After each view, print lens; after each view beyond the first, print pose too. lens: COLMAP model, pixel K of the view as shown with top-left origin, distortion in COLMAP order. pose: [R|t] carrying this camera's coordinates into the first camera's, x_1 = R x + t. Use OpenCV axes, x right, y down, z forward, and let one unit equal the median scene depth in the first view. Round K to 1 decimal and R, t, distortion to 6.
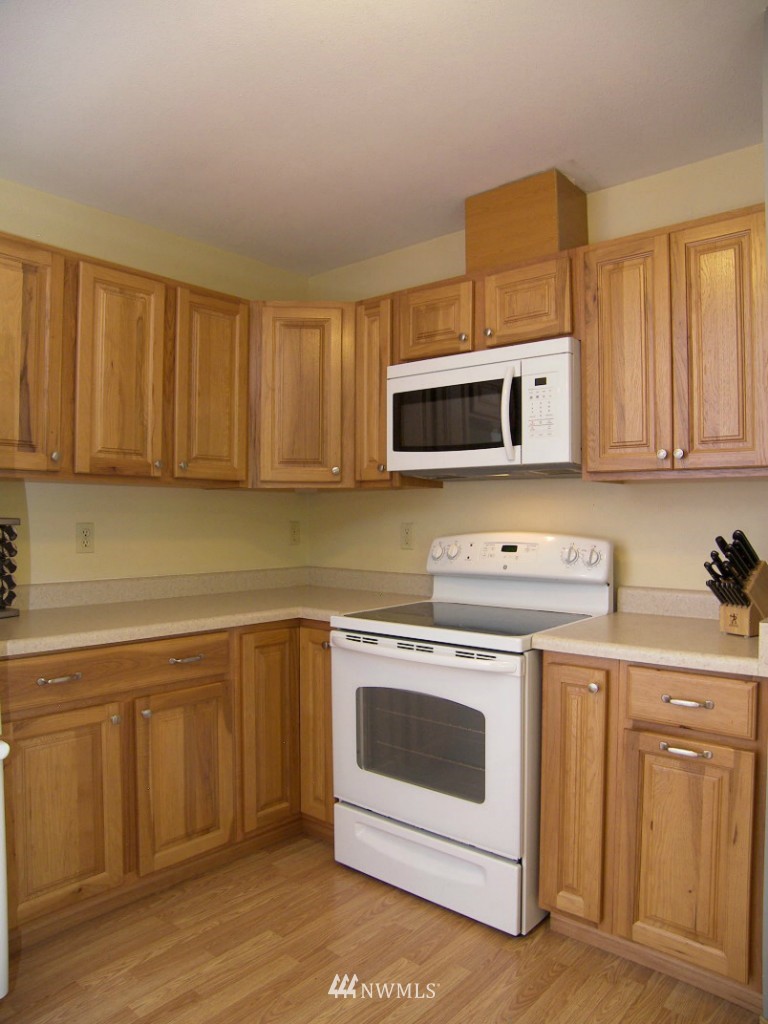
lens RADIAL K [[725.9, 0, 385.2], [0, 725.9, 517.4], [0, 0, 1]] dist [-0.113547, 0.004832]
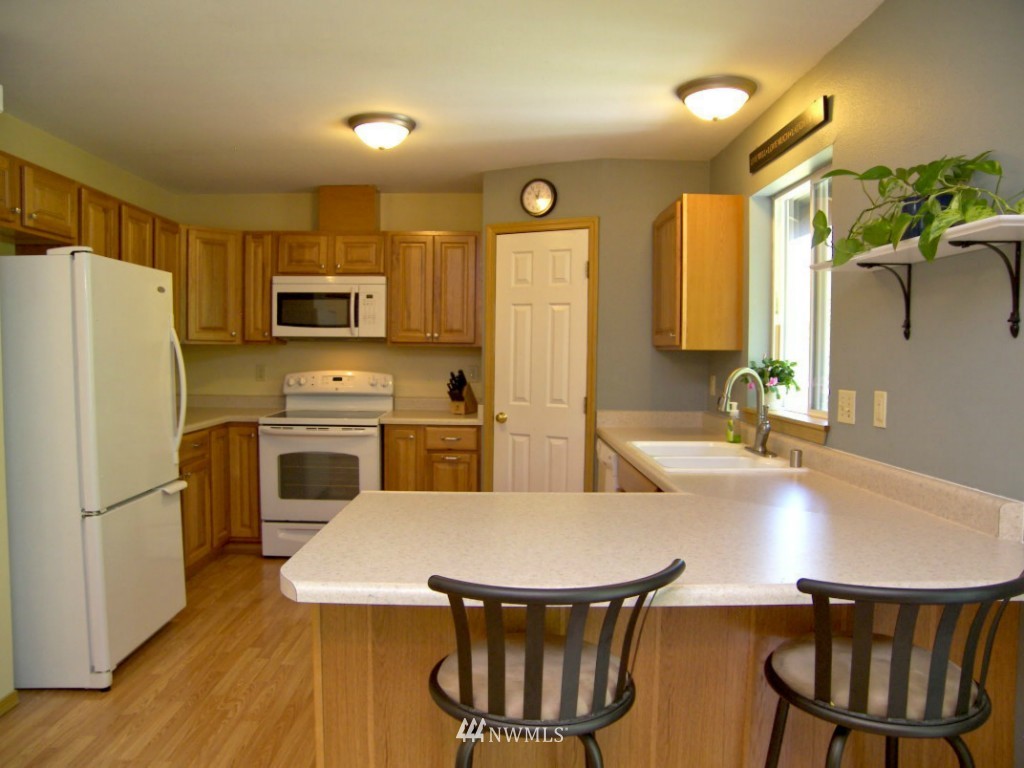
lens RADIAL K [[725.9, 0, 514.0], [0, 725.9, 384.5], [0, 0, 1]] dist [-0.113547, 0.004832]
pose [[0.748370, -0.021622, 0.662928, -0.780357], [-0.008819, 0.999056, 0.042542, -0.028630], [-0.663222, -0.037684, 0.747473, -0.751267]]
